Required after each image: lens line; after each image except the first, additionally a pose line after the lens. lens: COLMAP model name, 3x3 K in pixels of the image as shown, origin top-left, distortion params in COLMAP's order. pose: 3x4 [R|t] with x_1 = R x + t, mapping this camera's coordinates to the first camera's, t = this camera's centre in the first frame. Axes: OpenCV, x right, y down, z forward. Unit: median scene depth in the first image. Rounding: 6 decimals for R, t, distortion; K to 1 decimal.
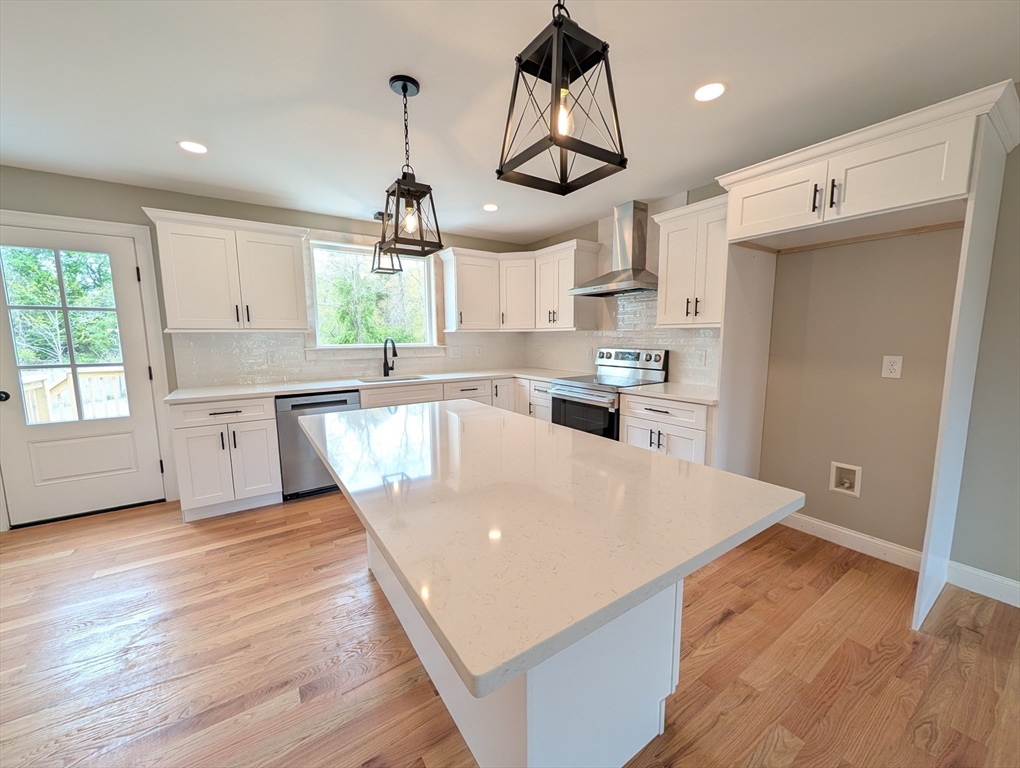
lens RADIAL K [[394.3, 0, 510.8], [0, 394.3, 383.7], [0, 0, 1]] dist [0.001255, 0.000277]
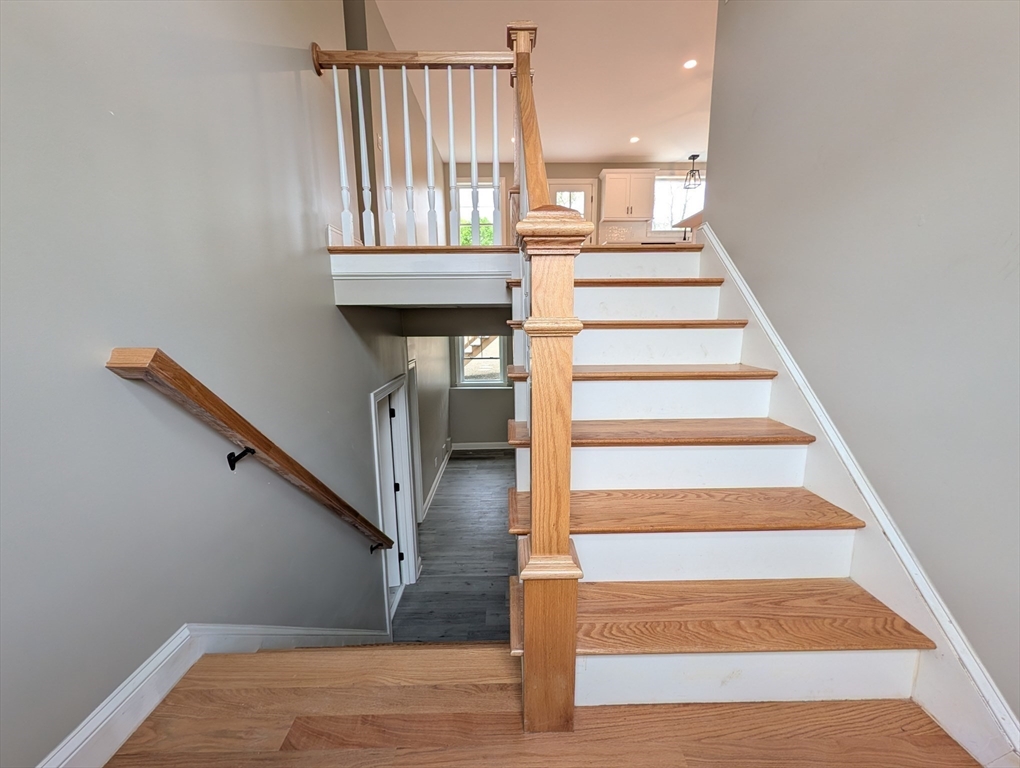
lens RADIAL K [[394.3, 0, 509.9], [0, 394.3, 381.8], [0, 0, 1]] dist [0.001255, 0.000277]
pose [[0.838041, 0.094694, -0.537326, 0.085557], [-0.063870, 0.995079, 0.075750, 0.718662], [0.541855, -0.029163, 0.839966, -1.417979]]
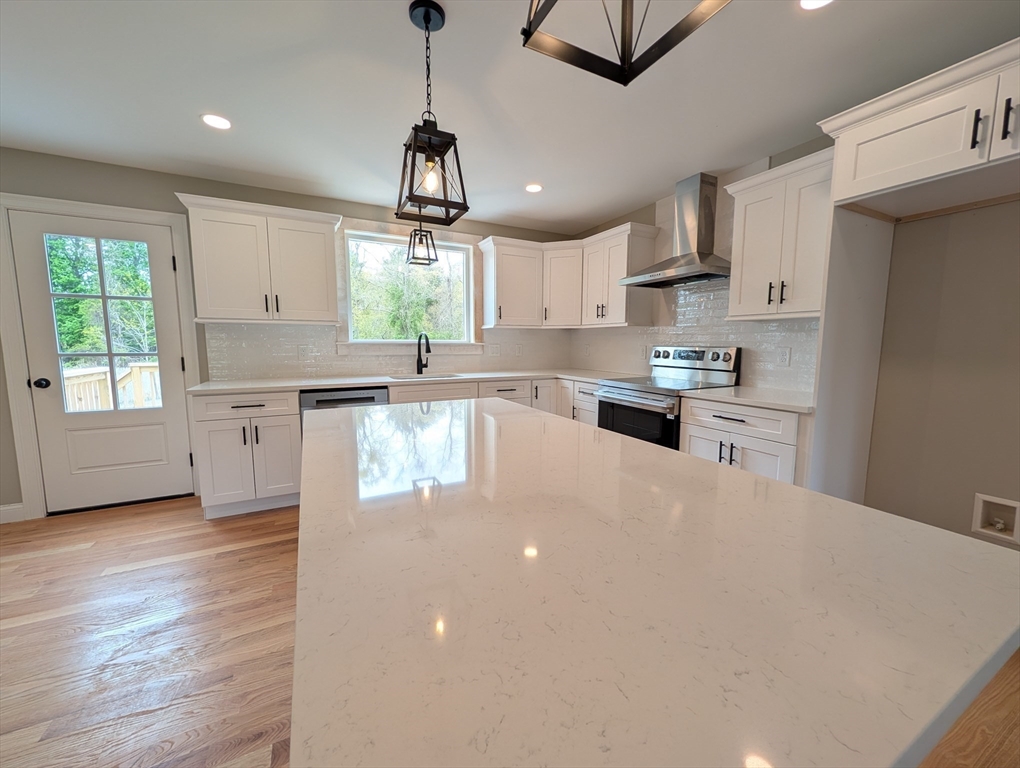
lens RADIAL K [[394.3, 0, 510.4], [0, 394.3, 383.5], [0, 0, 1]] dist [0.001255, 0.000277]
pose [[0.993113, 0.021969, -0.115086, 0.010691], [-0.023797, 0.999611, -0.014536, 0.016621], [0.114722, 0.017174, 0.993249, 0.119902]]
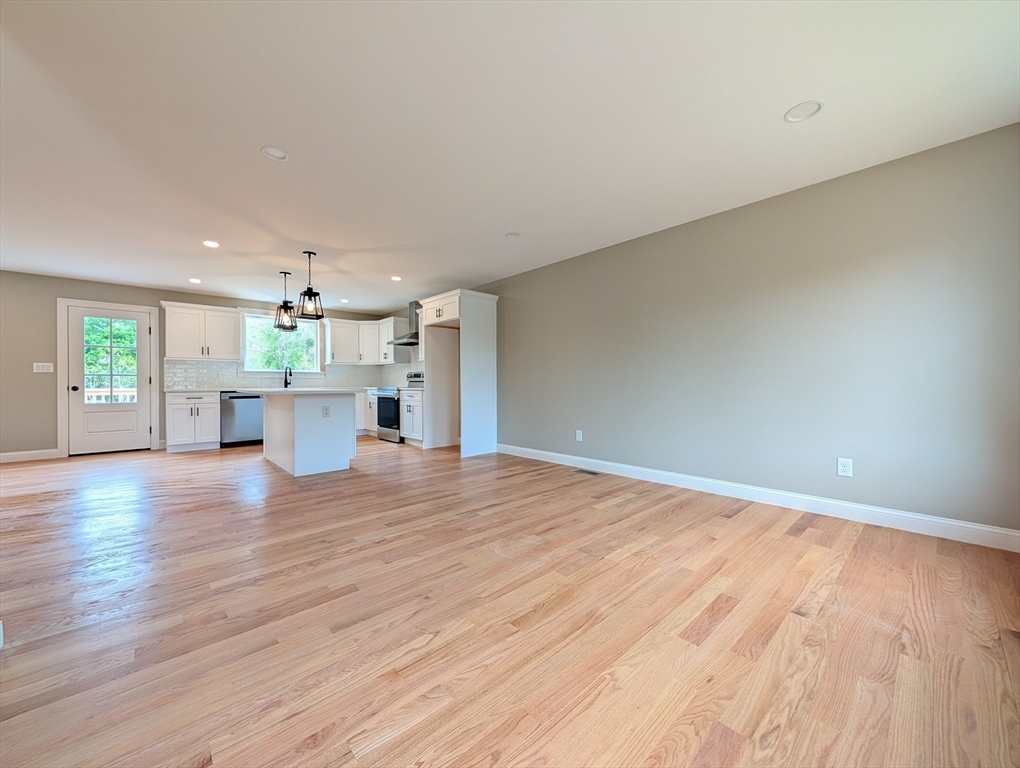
lens RADIAL K [[394.3, 0, 512.9], [0, 394.3, 381.9], [0, 0, 1]] dist [0.001255, 0.000277]
pose [[0.988347, 0.002833, 0.152194, 0.561869], [0.016350, 0.992067, -0.124645, 0.255644], [-0.151340, 0.125681, 0.980459, -1.189253]]
